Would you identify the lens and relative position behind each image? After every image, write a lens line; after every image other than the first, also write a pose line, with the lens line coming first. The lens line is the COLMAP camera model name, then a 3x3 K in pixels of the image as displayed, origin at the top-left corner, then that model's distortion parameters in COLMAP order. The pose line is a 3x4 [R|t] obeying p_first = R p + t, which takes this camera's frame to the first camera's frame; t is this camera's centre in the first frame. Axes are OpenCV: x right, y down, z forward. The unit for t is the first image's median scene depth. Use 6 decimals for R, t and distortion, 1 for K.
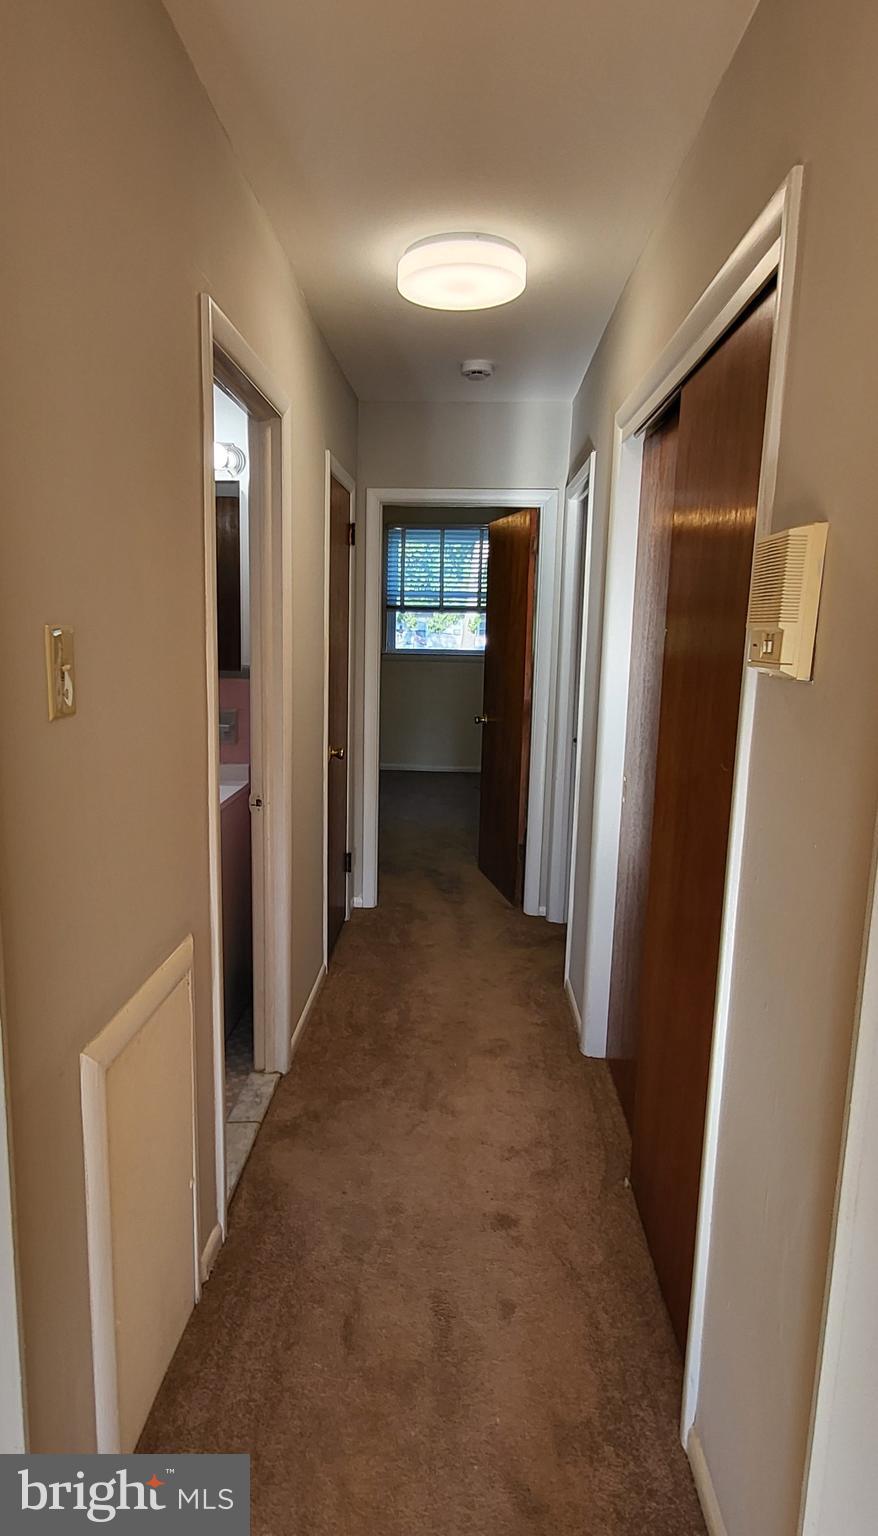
lens RADIAL K [[887.3, 0, 439.6], [0, 887.3, 769.0], [0, 0, 1]] dist [-0.003398, -0.000710]
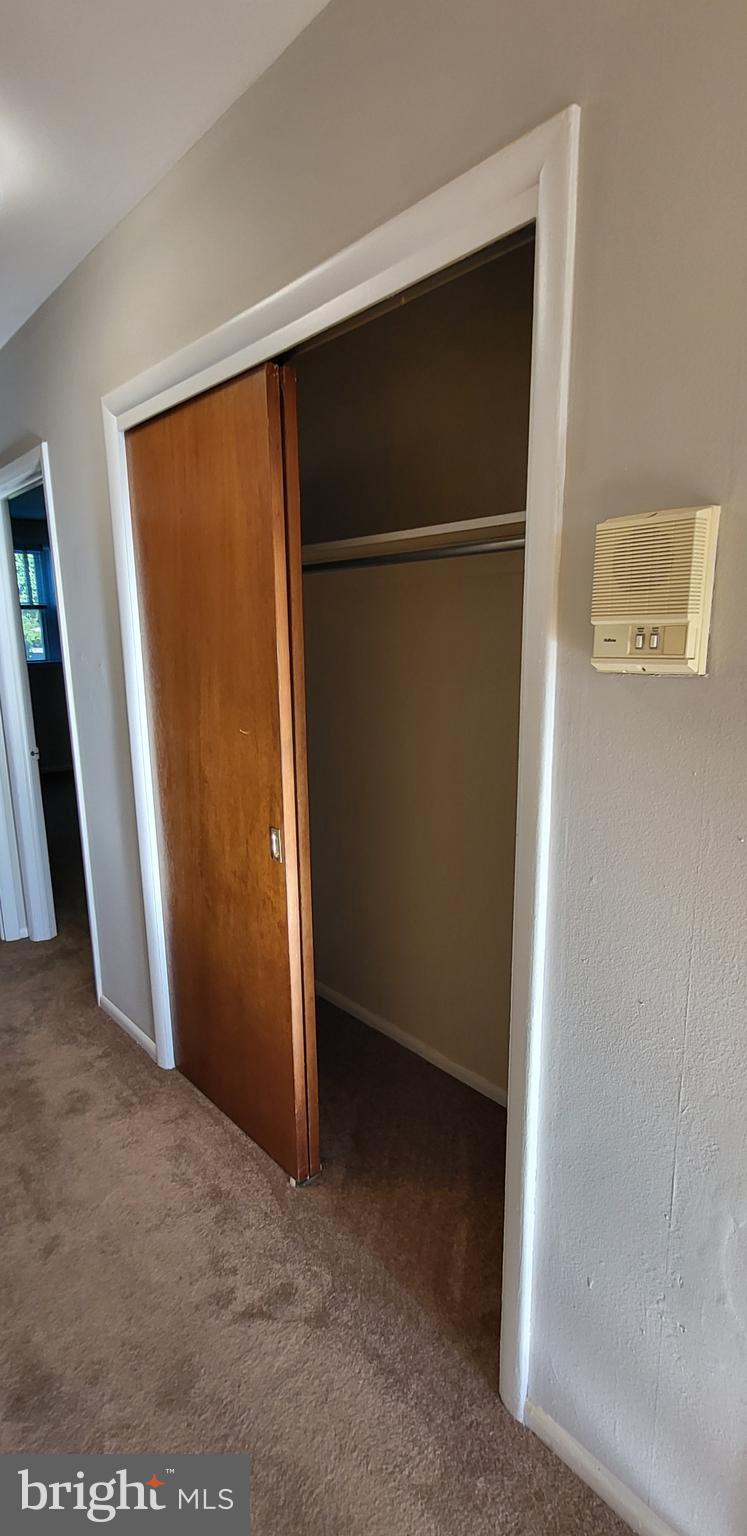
lens RADIAL K [[727.2, 0, 372.7], [0, 727.2, 791.4], [0, 0, 1]] dist [0.001093, -0.000731]
pose [[0.736898, -0.175959, 0.652702, -0.159185], [0.136172, 0.984375, 0.111636, -0.046270], [-0.662147, 0.006616, 0.749344, 0.267337]]
